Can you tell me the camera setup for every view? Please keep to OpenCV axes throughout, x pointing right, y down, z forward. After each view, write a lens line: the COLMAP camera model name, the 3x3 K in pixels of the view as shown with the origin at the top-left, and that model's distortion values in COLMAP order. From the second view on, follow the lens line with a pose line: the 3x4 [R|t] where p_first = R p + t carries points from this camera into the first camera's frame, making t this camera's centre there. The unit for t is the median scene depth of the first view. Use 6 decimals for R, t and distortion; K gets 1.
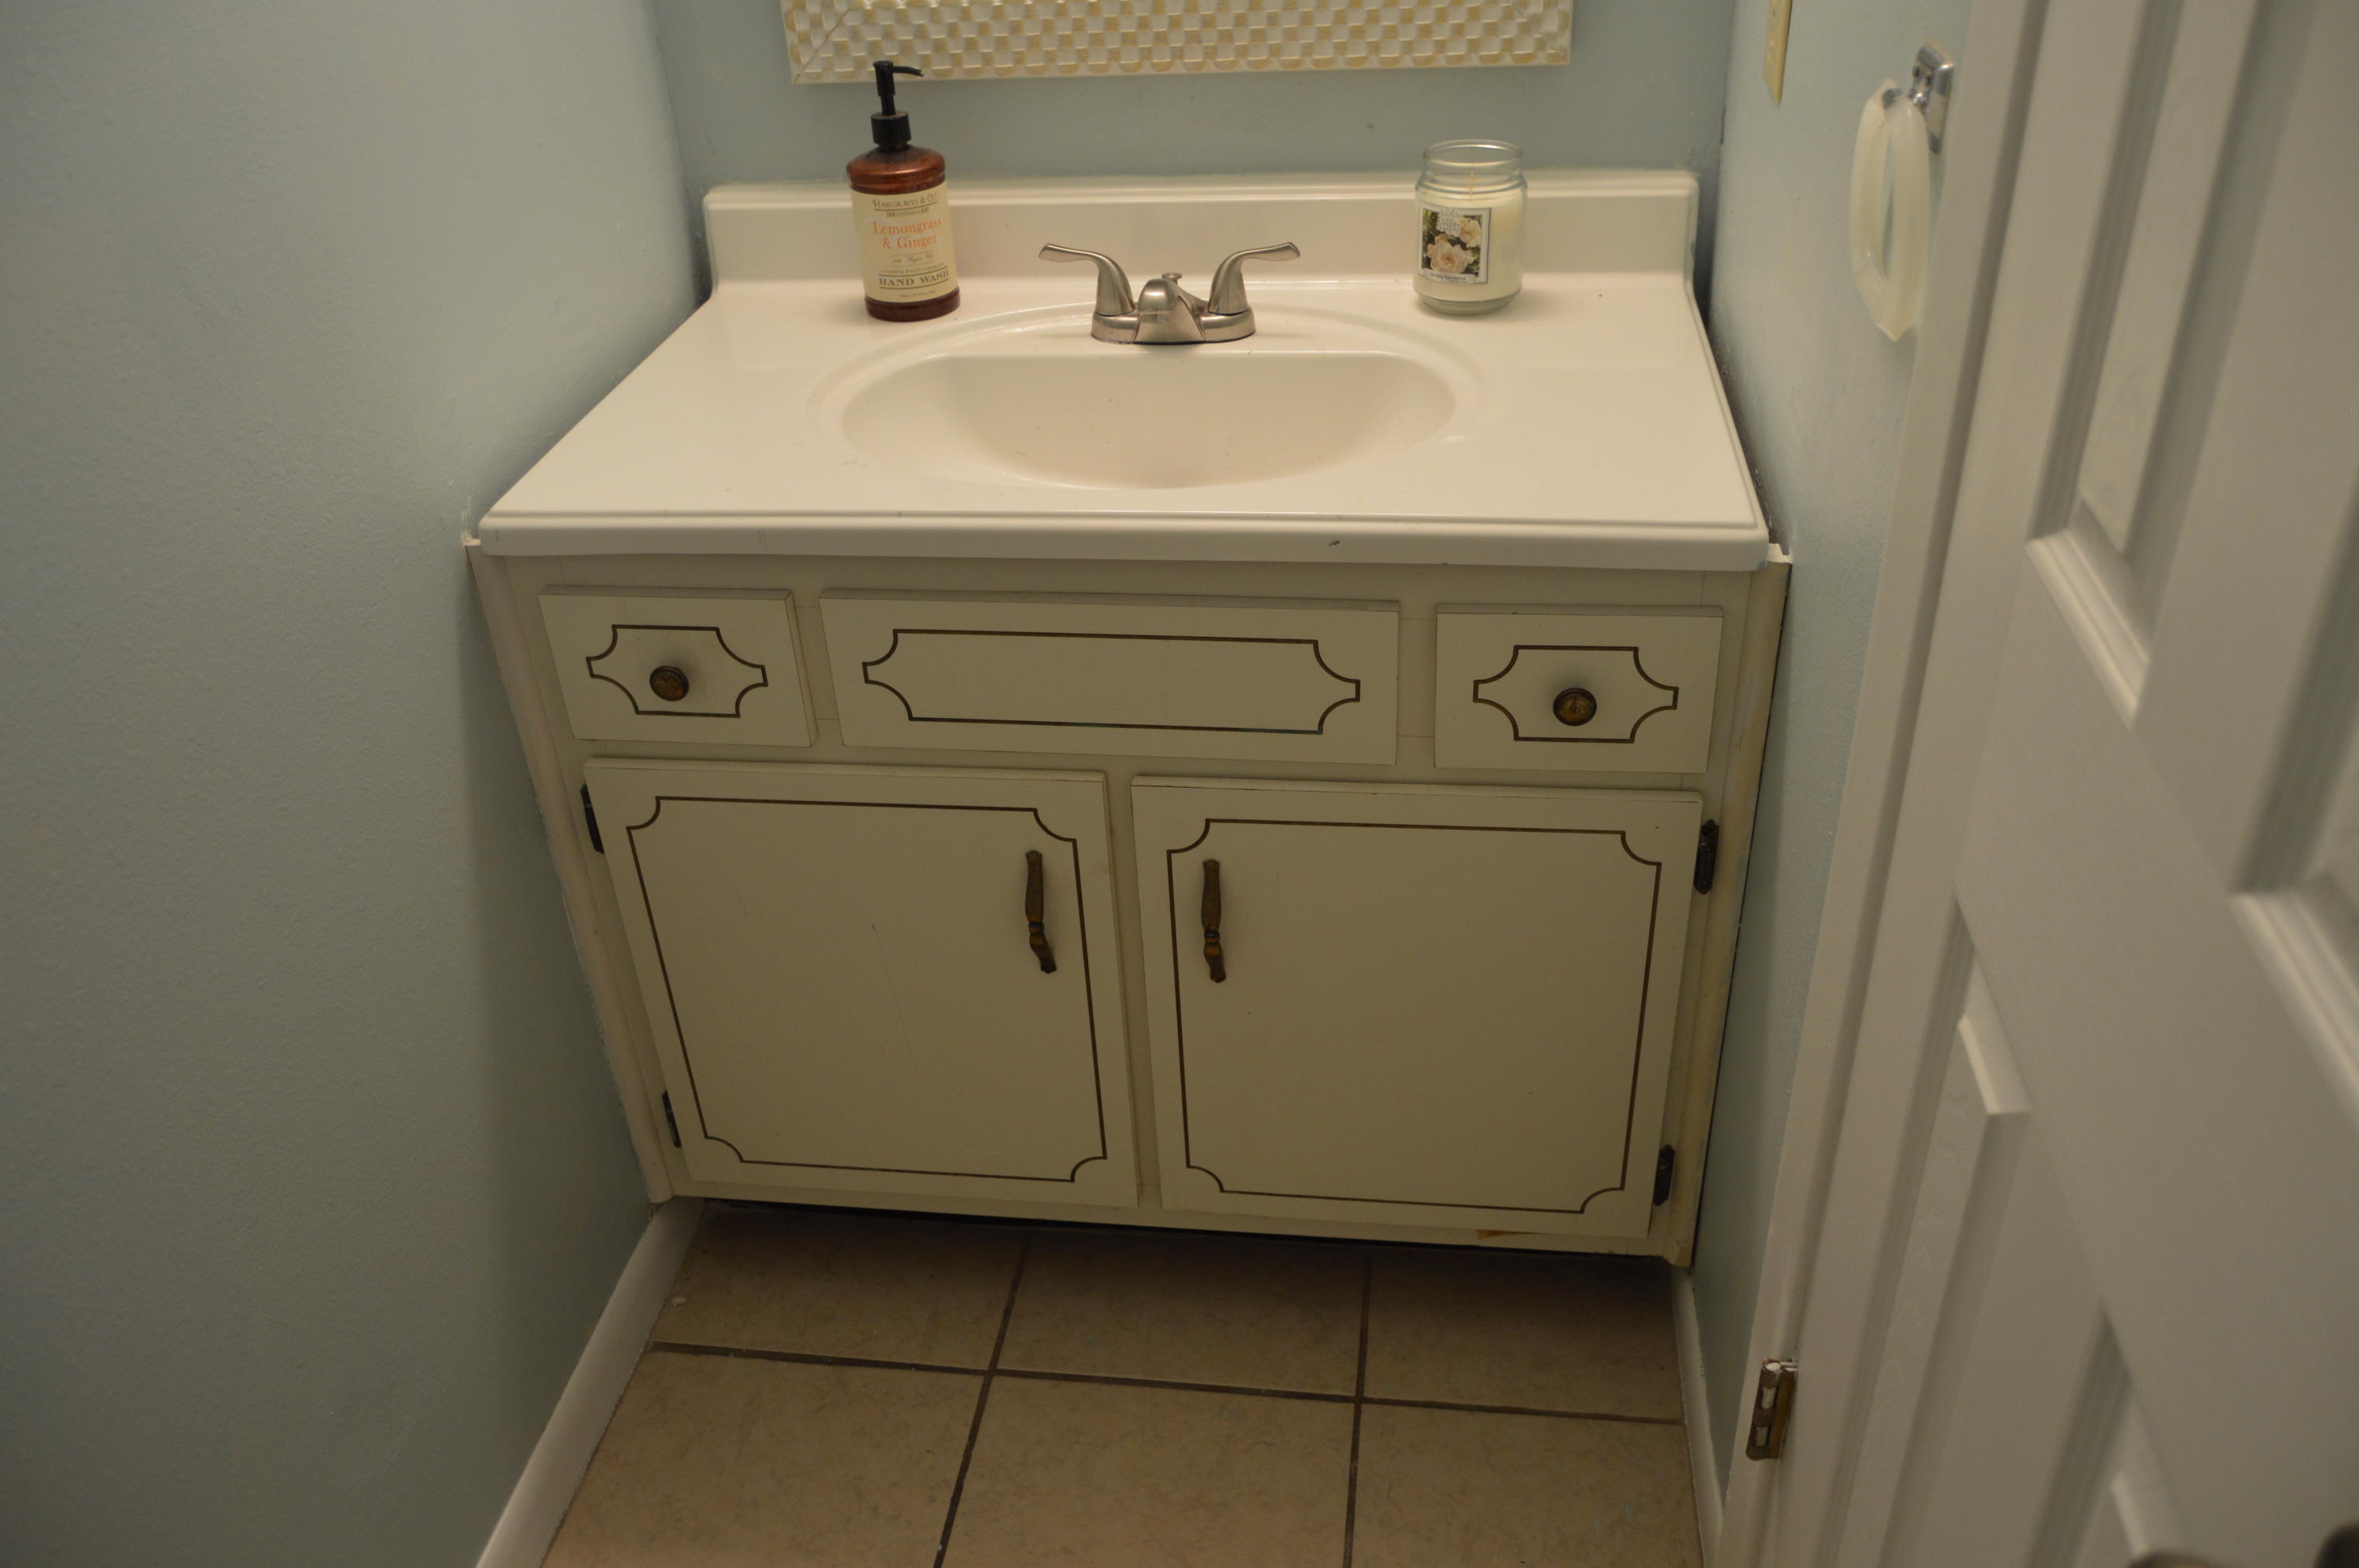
lens RADIAL K [[1850.9, 0, 1175.0], [0, 1850.9, 780.3], [0, 0, 1]] dist [-0.017487, 0.013547]
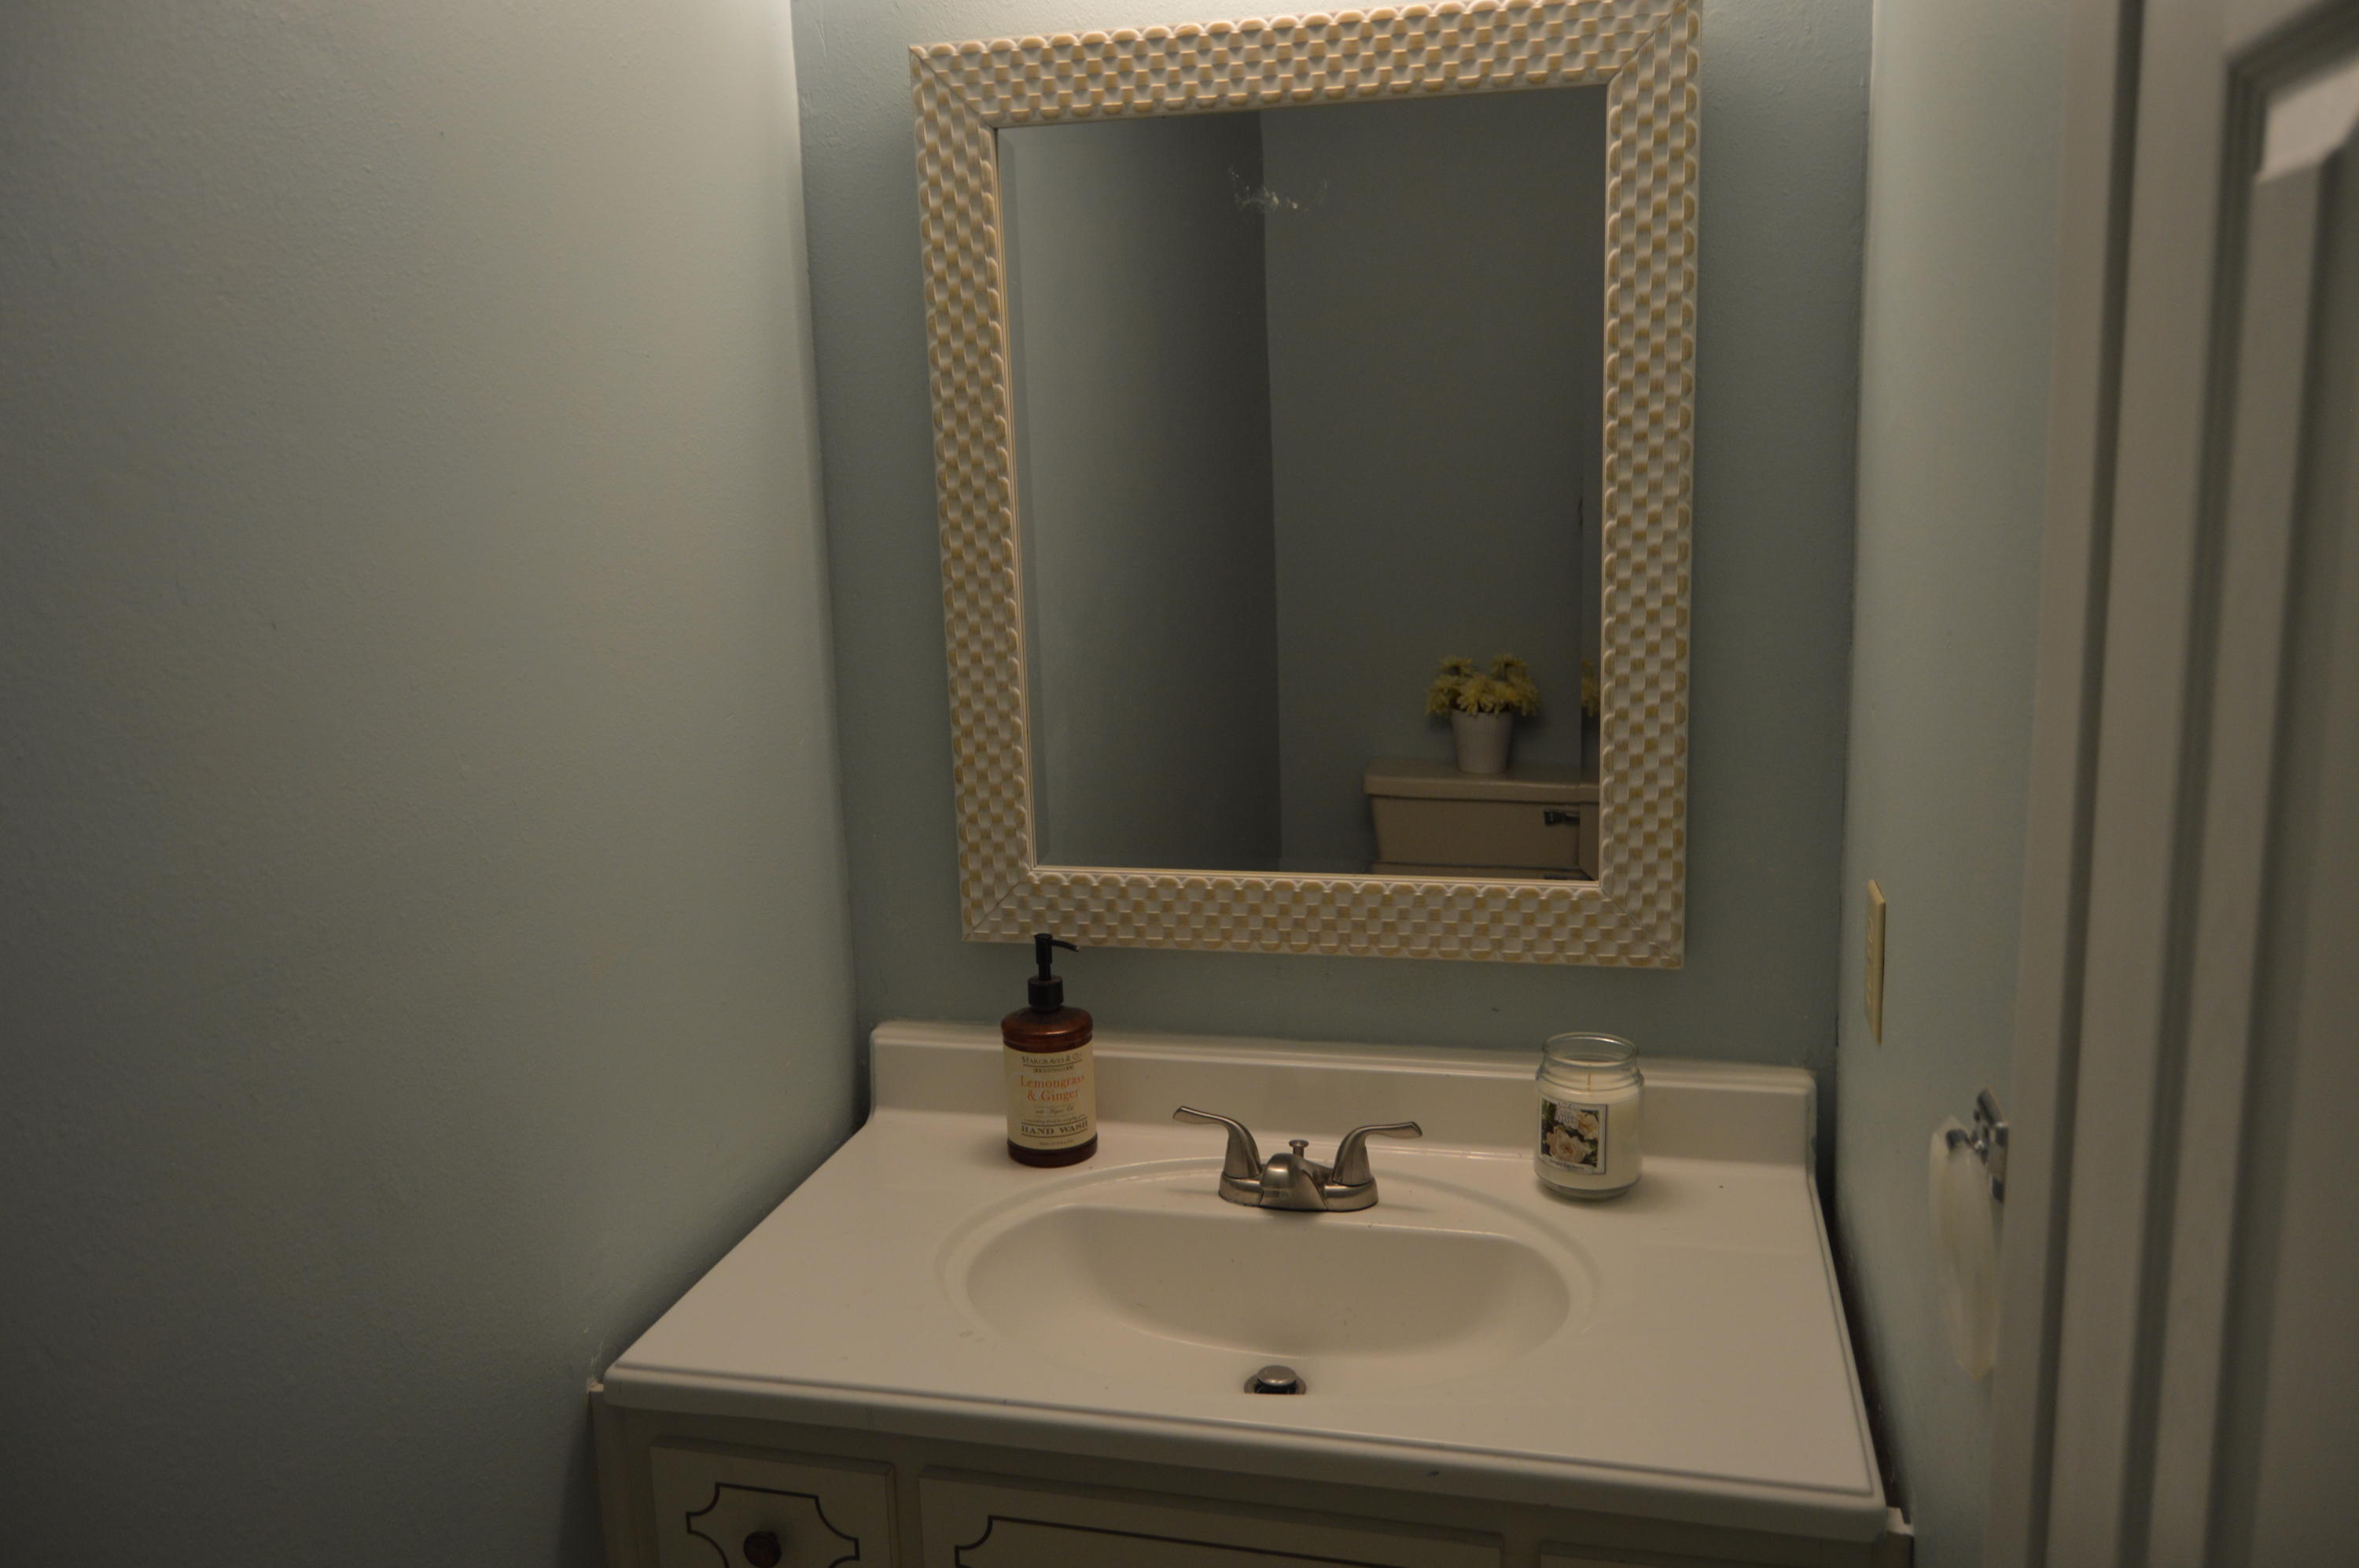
lens RADIAL K [[1850.9, 0, 1175.0], [0, 1850.9, 780.3], [0, 0, 1]] dist [-0.017487, 0.013547]
pose [[0.993879, 0.041031, -0.102575, 0.027677], [-0.075086, 0.931941, -0.354751, -0.089433], [0.081038, 0.360281, 0.929317, -0.046000]]
